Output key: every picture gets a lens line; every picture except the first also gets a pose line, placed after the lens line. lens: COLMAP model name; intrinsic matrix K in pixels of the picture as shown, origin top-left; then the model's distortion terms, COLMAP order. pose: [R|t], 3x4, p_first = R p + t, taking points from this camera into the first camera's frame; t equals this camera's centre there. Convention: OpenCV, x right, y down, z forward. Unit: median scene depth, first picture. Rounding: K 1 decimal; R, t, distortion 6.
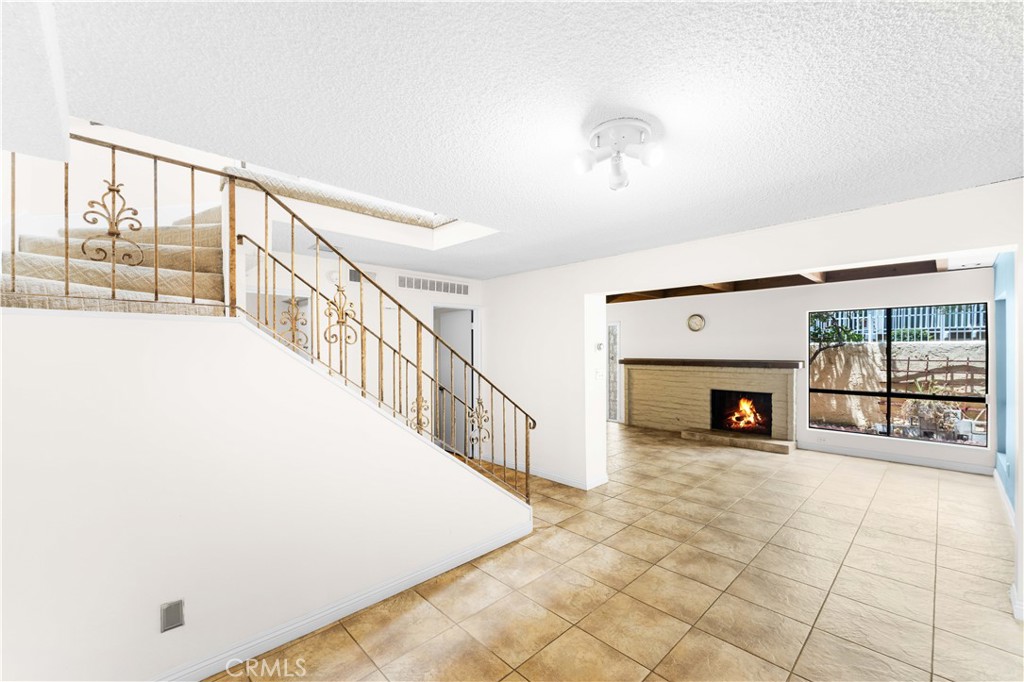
lens RADIAL K [[419.6, 0, 521.2], [0, 419.6, 340.5], [0, 0, 1]] dist [-0.000669, -0.000478]
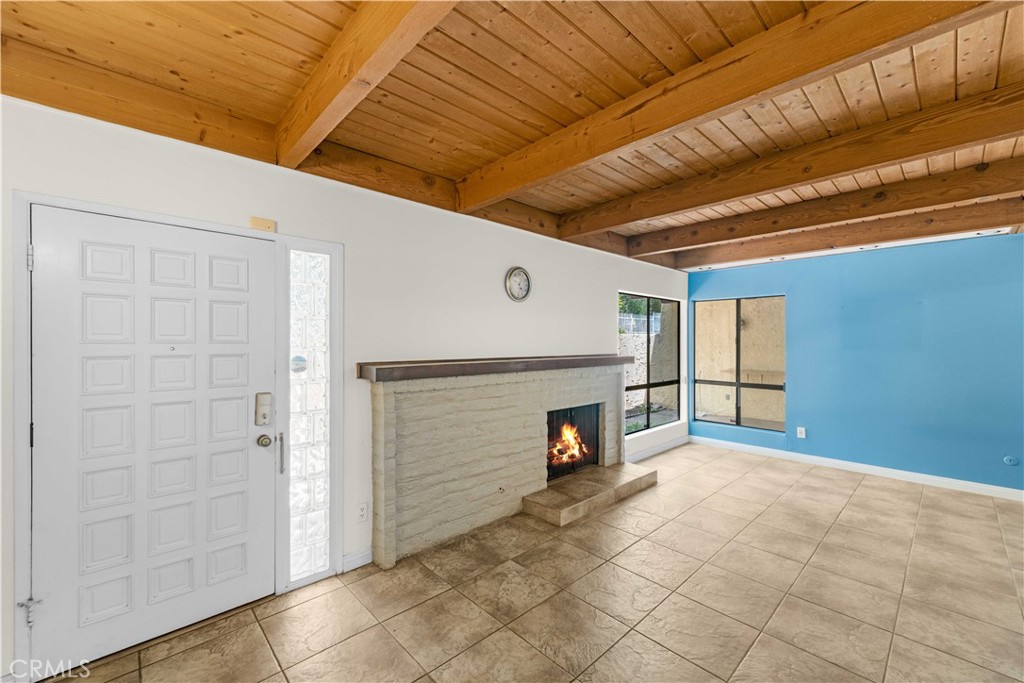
lens RADIAL K [[419.6, 0, 520.1], [0, 419.6, 340.1], [0, 0, 1]] dist [-0.000669, -0.000478]
pose [[0.023728, 0.004401, 0.999709, -0.137614], [-0.018759, 0.999816, -0.003956, 0.048233], [-0.999542, -0.018660, 0.023807, 1.806151]]
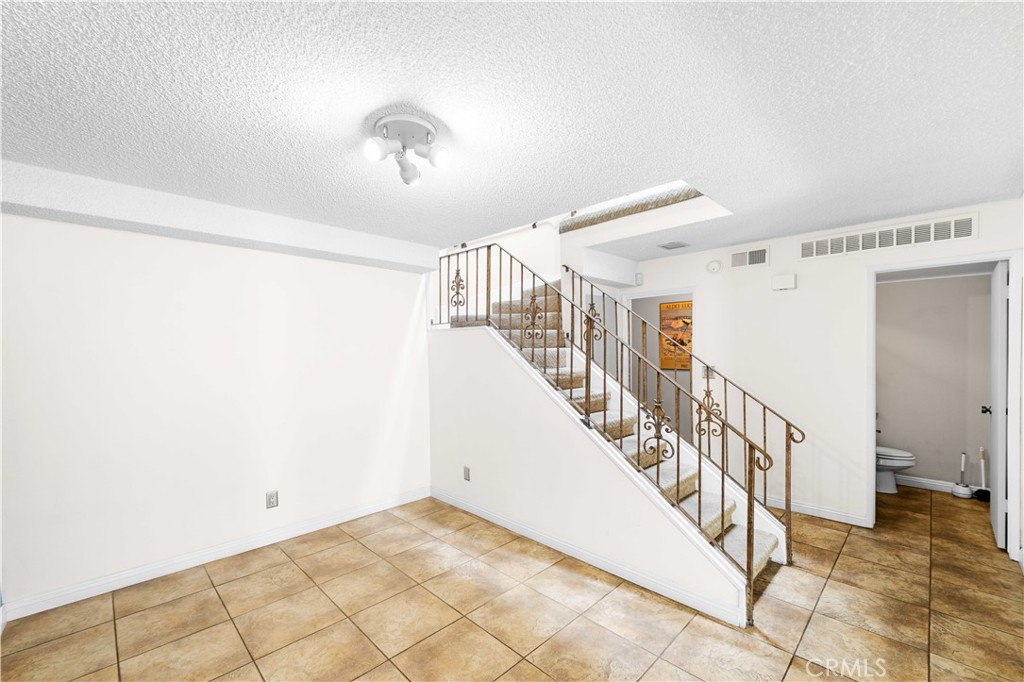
lens RADIAL K [[419.6, 0, 494.7], [0, 419.6, 344.8], [0, 0, 1]] dist [-0.000669, -0.000478]
pose [[-0.019697, -0.005563, -0.999791, 0.559854], [0.028910, 0.999563, -0.006131, 0.019604], [0.999388, -0.029025, -0.019528, 0.547639]]
